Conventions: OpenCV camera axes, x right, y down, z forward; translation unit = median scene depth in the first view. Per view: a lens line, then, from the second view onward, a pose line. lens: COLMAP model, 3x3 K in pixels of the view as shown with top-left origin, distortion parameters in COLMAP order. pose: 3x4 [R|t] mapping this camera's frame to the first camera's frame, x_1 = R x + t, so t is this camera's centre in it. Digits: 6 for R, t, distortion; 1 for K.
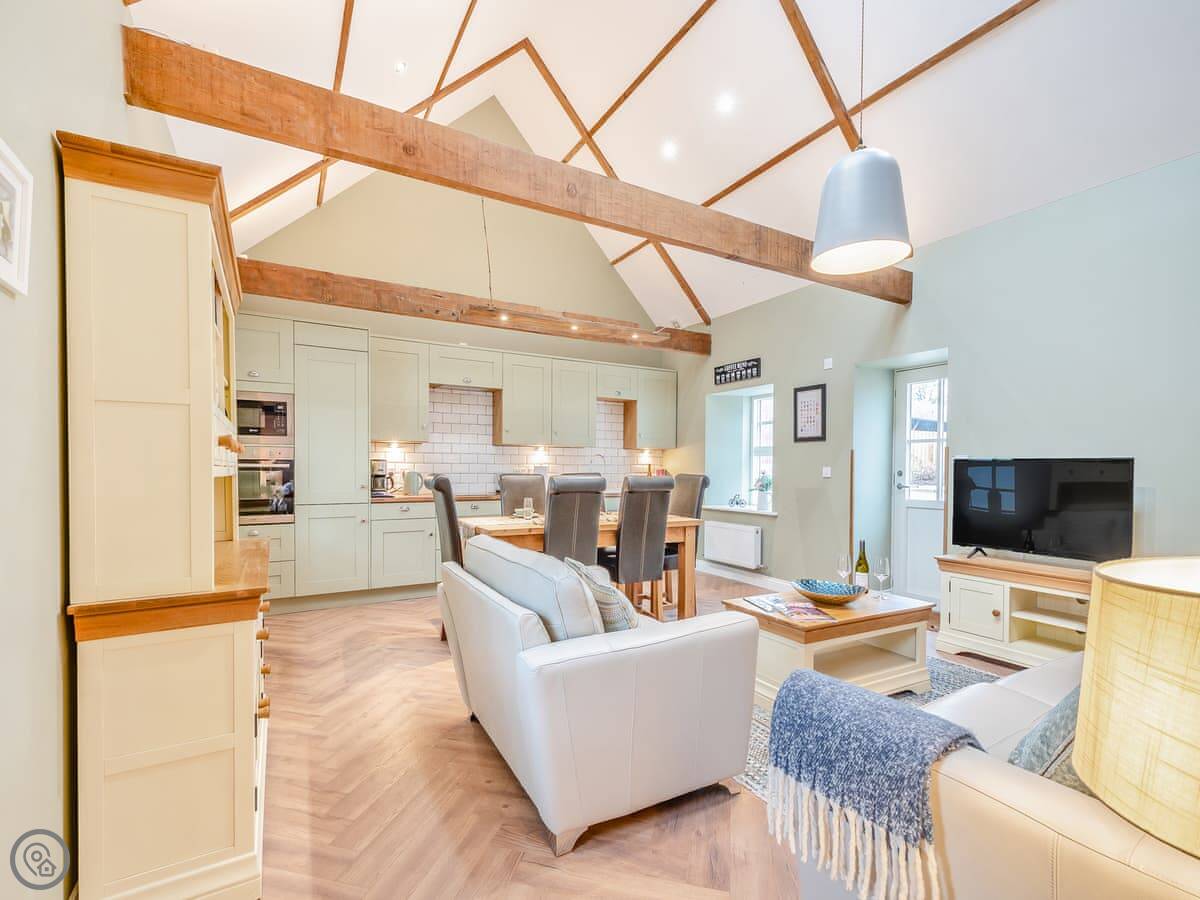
lens RADIAL K [[522.9, 0, 590.1], [0, 522.9, 478.3], [0, 0, 1]] dist [0.014405, -0.001234]
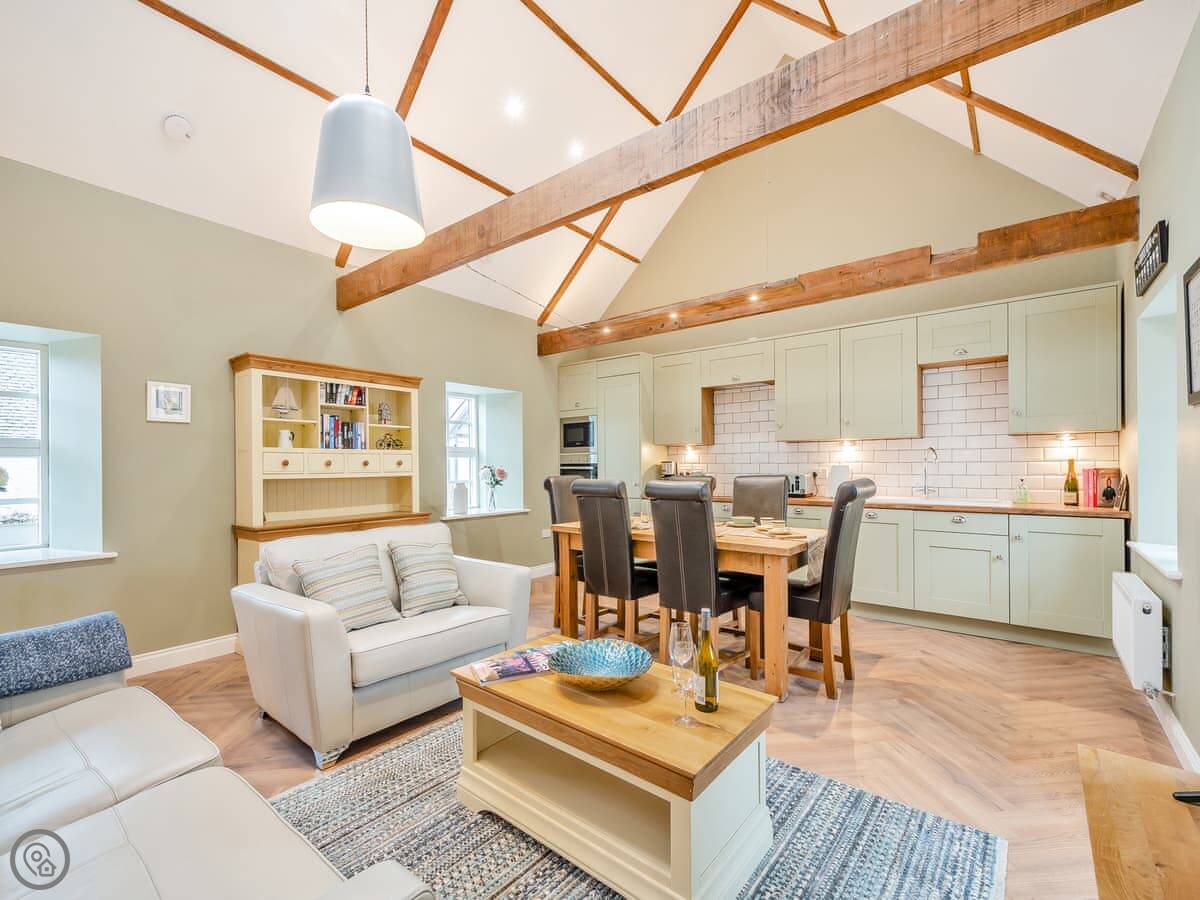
lens RADIAL K [[525.6, 0, 598.7], [0, 525.6, 465.5], [0, 0, 1]] dist [-0.000695, -0.000145]
pose [[0.377361, -0.007564, -0.926035, 0.654178], [-0.012039, 0.999842, -0.013073, -0.011745], [0.925988, 0.016082, 0.377210, 0.468604]]
